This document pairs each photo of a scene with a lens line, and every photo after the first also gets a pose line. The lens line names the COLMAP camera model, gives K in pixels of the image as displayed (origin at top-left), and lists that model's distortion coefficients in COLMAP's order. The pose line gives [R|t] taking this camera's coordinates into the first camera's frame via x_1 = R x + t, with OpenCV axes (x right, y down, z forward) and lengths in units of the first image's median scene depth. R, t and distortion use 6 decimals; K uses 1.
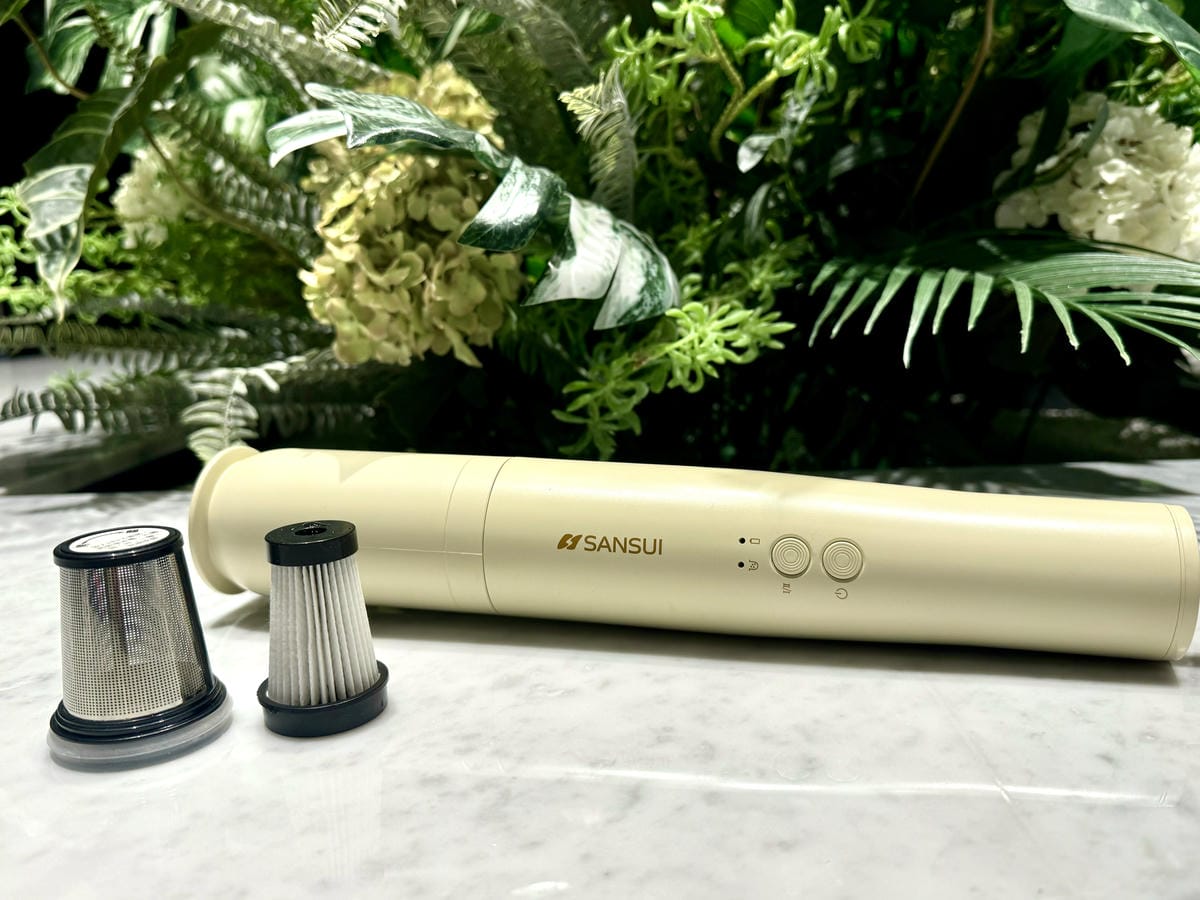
lens RADIAL K [[988.4, 0, 571.1], [0, 988.4, 454.2], [0, 0, 1]] dist [0.085053, -0.167969]
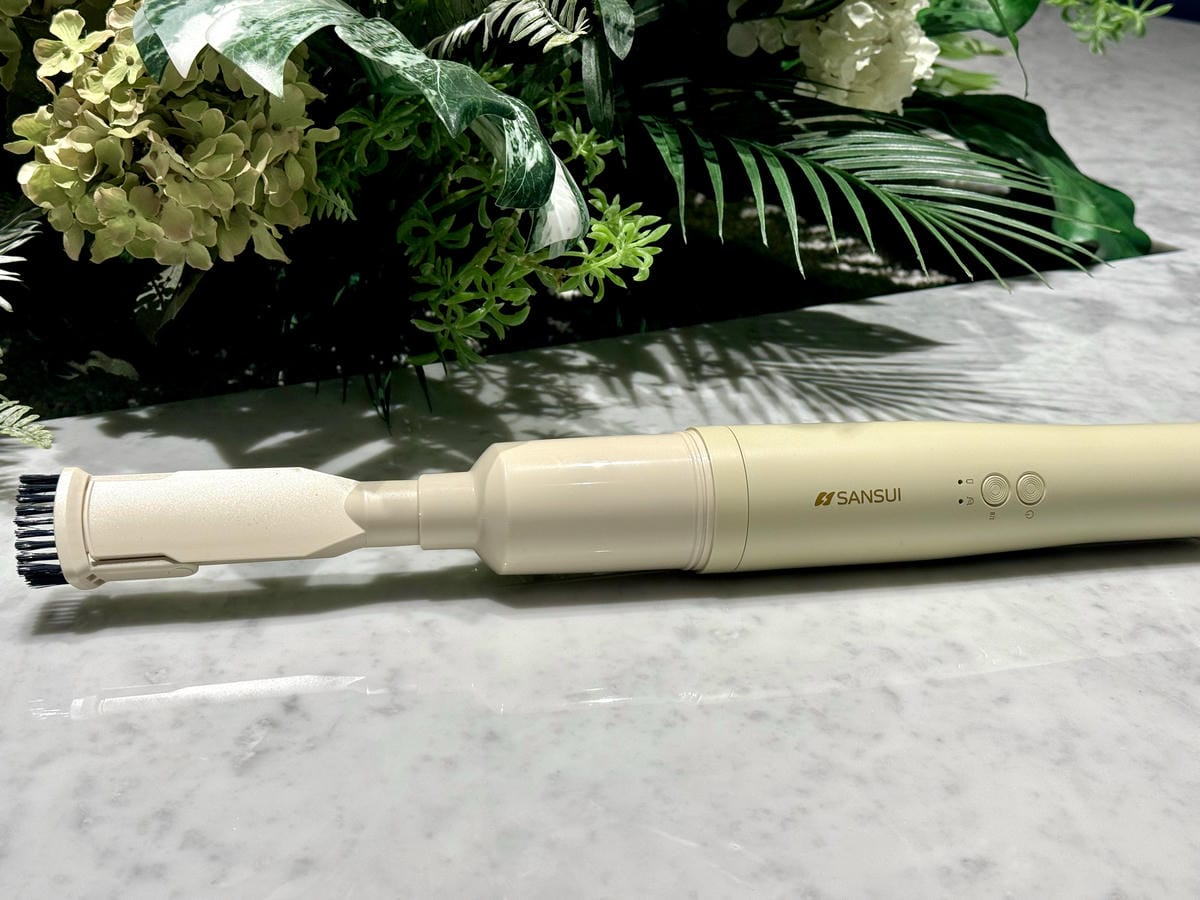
lens RADIAL K [[1708.8, 0, 600.0], [0, 1708.8, 487.9], [0, 0, 1]] dist [0.128040, -0.084663]
pose [[0.815267, -0.151159, 0.559009, -0.713809], [0.022841, 0.972973, 0.229786, -0.231559], [-0.578635, -0.174568, 0.796685, -0.307348]]
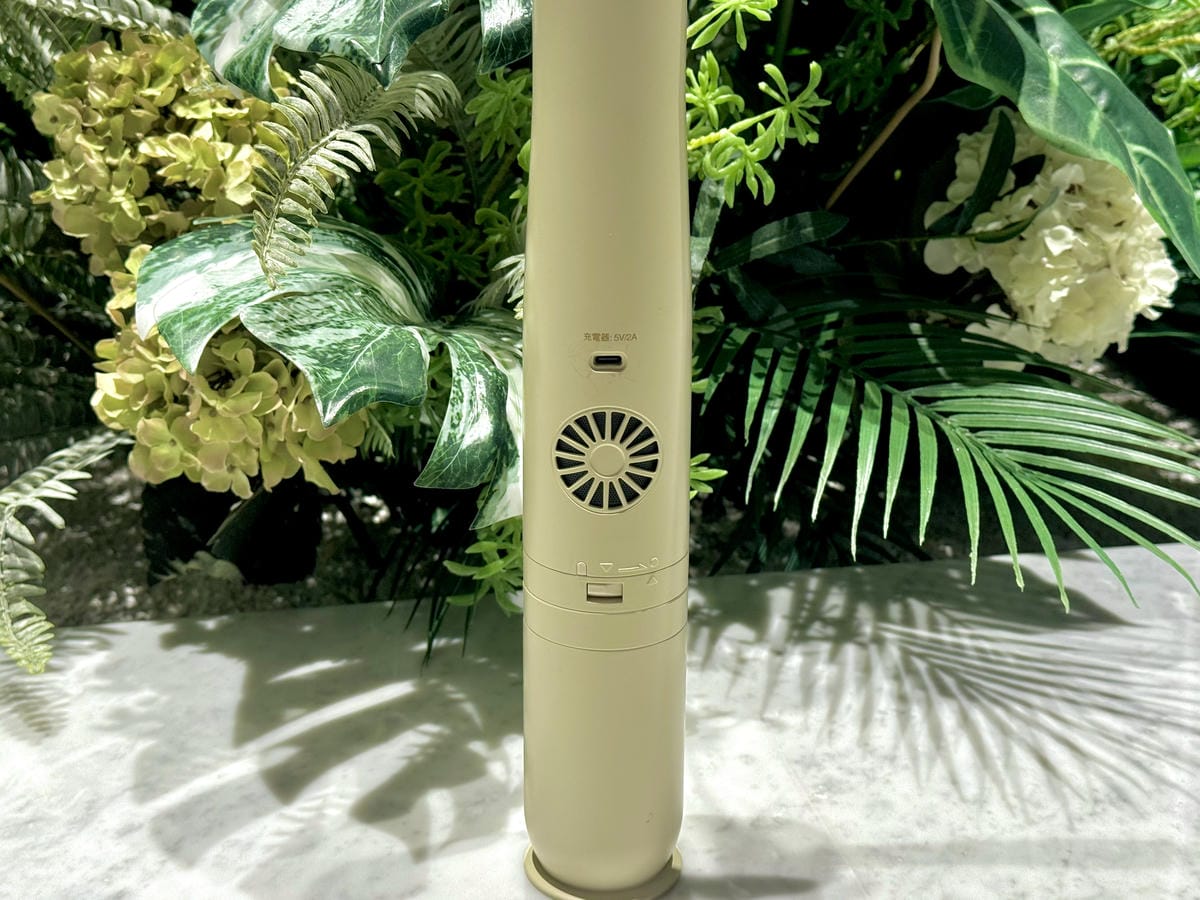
lens RADIAL K [[1779.9, 0, 577.4], [0, 1779.9, 446.3], [0, 0, 1]] dist [0.153051, -0.054295]
pose [[0.967365, -0.039337, 0.250314, -0.271188], [-0.000995, 0.987278, 0.158999, -0.363553], [-0.253385, -0.154059, 0.955019, -0.435822]]
